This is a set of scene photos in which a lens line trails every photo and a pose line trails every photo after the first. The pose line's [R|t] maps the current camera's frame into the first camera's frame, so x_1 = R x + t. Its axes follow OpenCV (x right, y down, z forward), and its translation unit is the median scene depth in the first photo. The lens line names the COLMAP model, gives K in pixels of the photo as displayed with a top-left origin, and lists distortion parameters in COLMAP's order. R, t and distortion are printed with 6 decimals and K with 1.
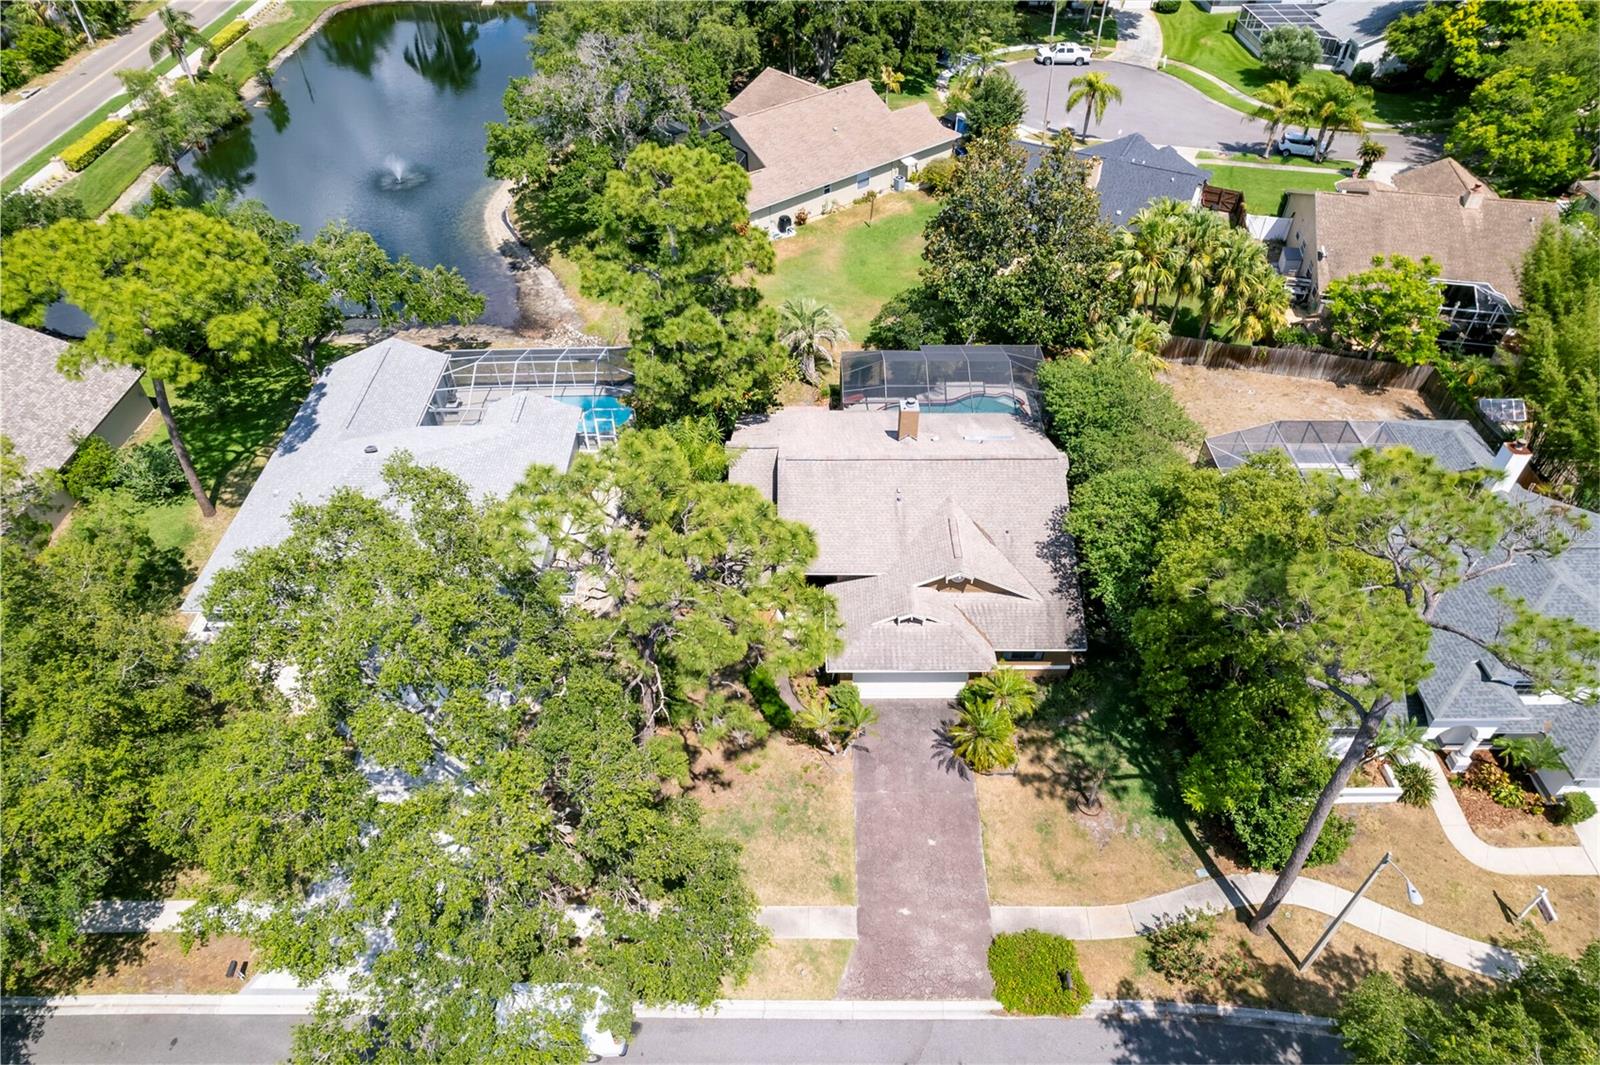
lens RADIAL K [[1018.0, 0, 804.1], [0, 1018.0, 534.4], [0, 0, 1]] dist [-0.073759, 0.067905]
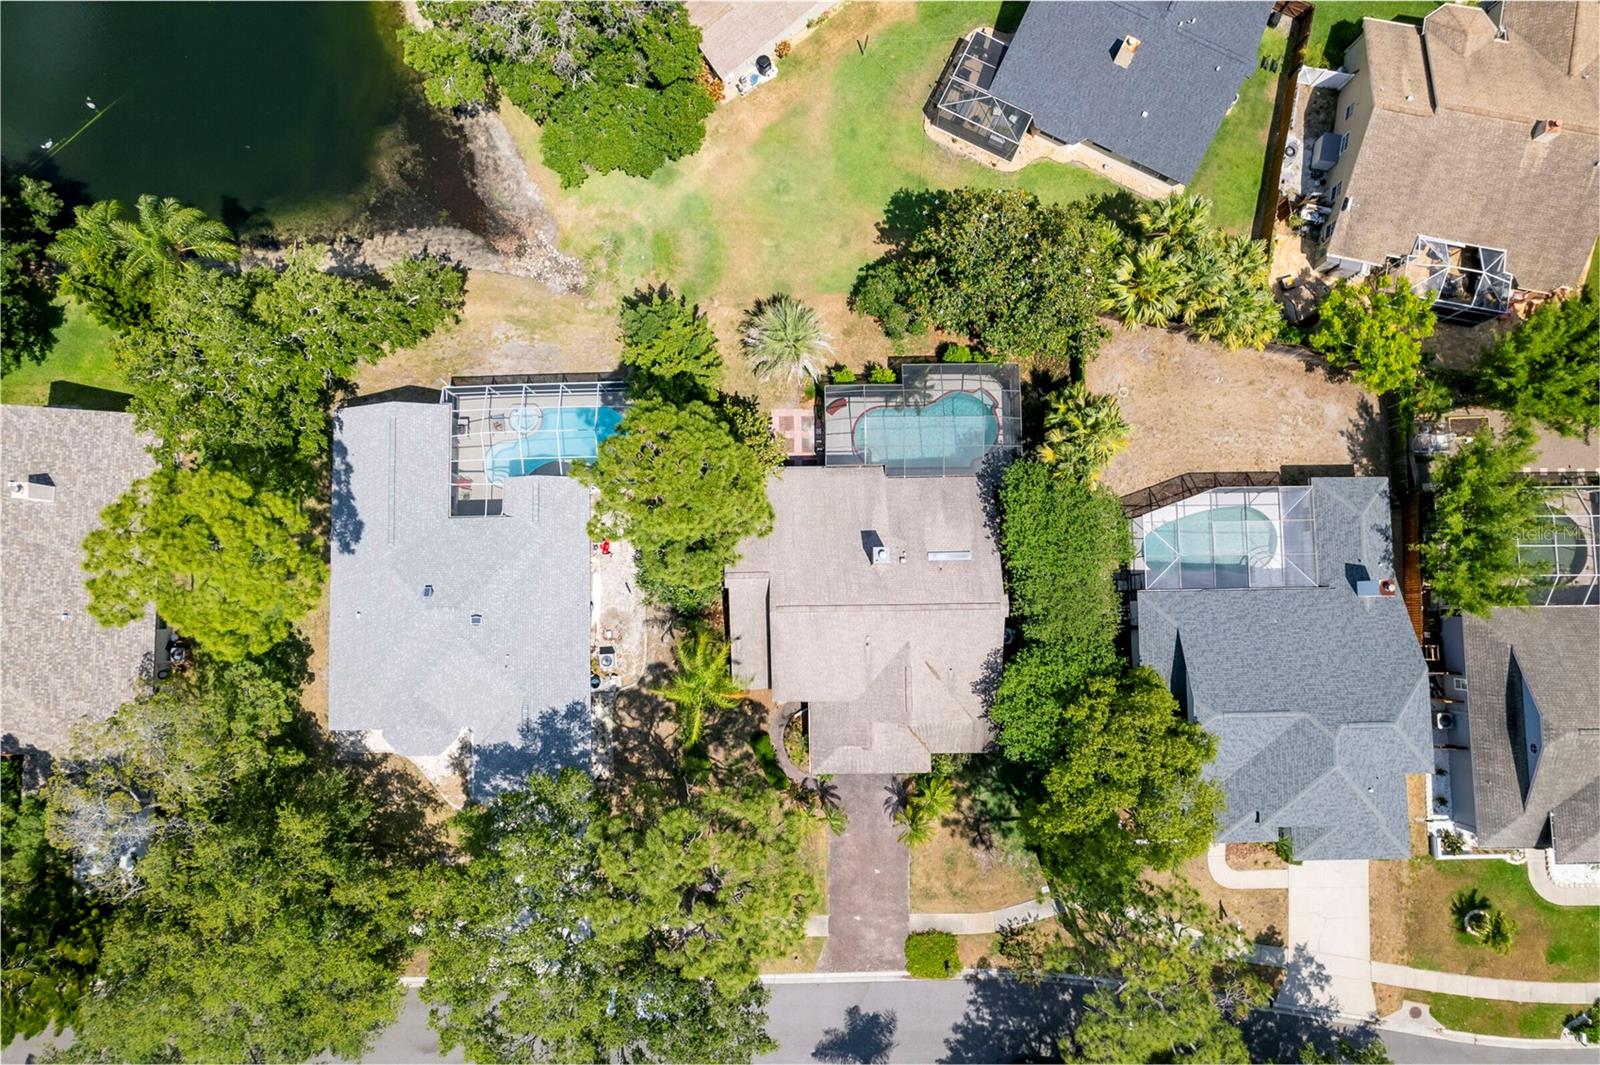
lens RADIAL K [[1018.0, 0, 804.1], [0, 1018.0, 534.4], [0, 0, 1]] dist [-0.073759, 0.067905]
pose [[0.999912, -0.013260, -0.000298, 0.012798], [0.009970, 0.736649, 0.676201, -0.734744], [-0.008747, -0.676145, 0.736717, 0.127085]]
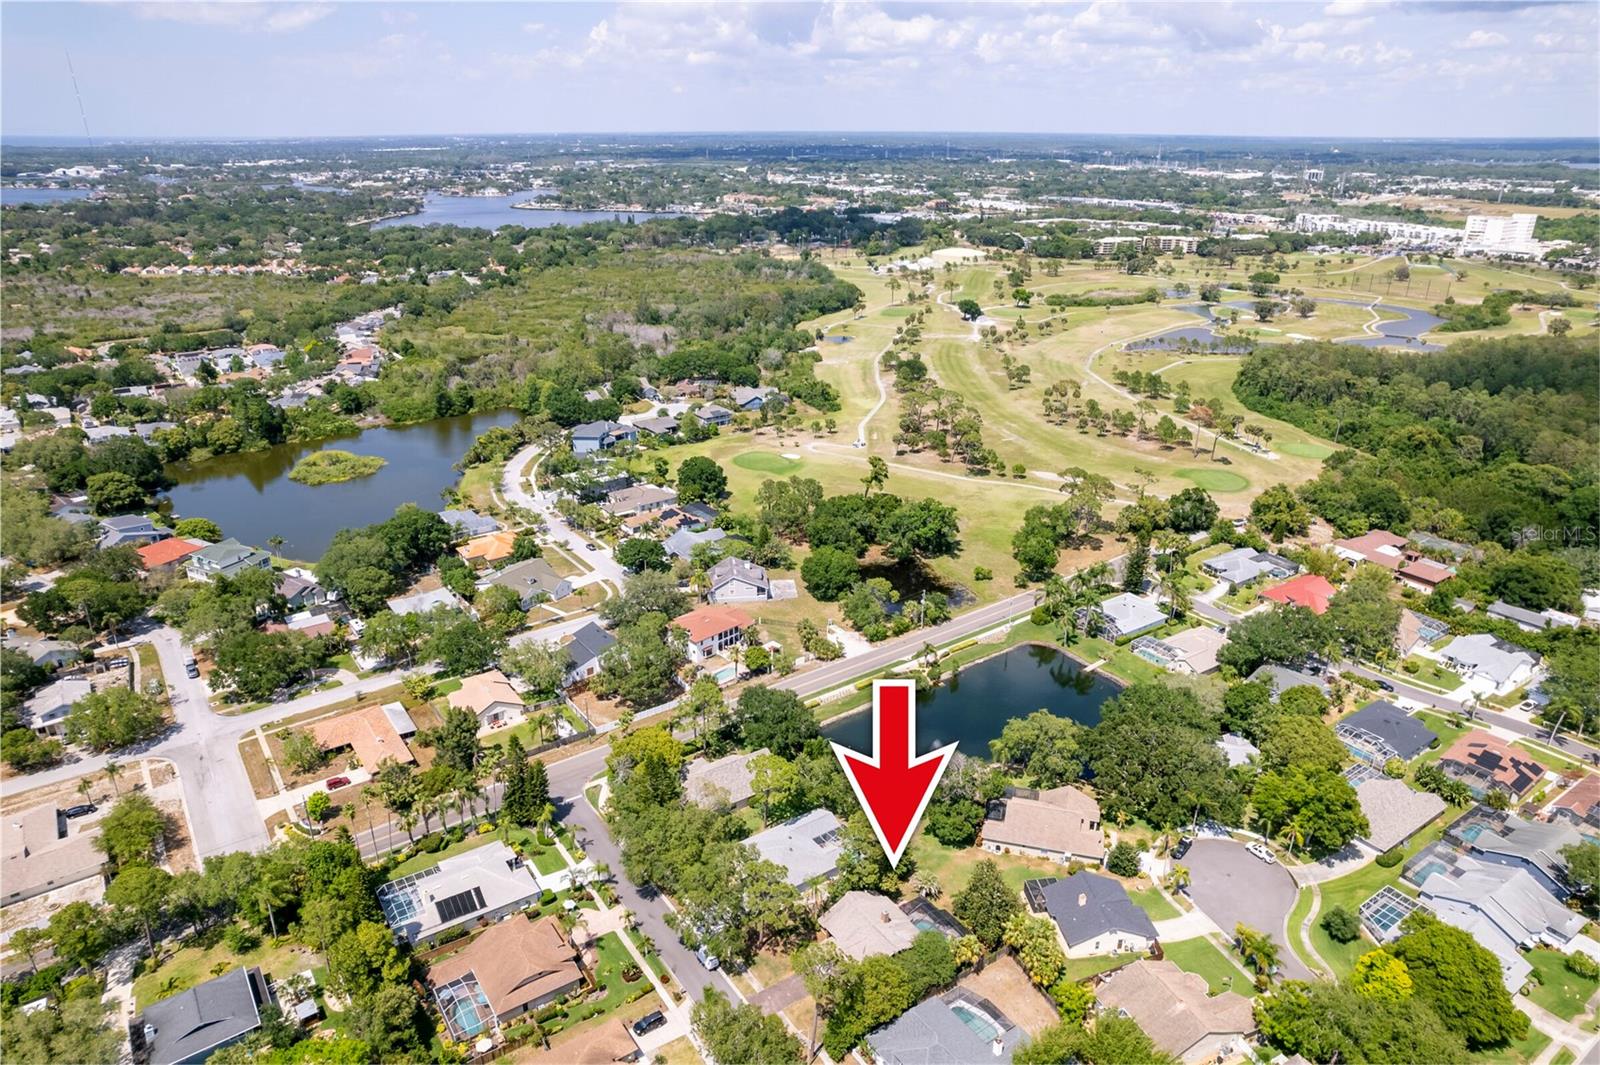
lens RADIAL K [[1018.0, 0, 804.1], [0, 1018.0, 534.4], [0, 0, 1]] dist [-0.073759, 0.067905]
pose [[0.565108, 0.312492, -0.763546, 1.715760], [-0.566046, 0.820157, -0.083276, -0.583255], [0.600204, 0.479262, 0.640361, -1.560962]]
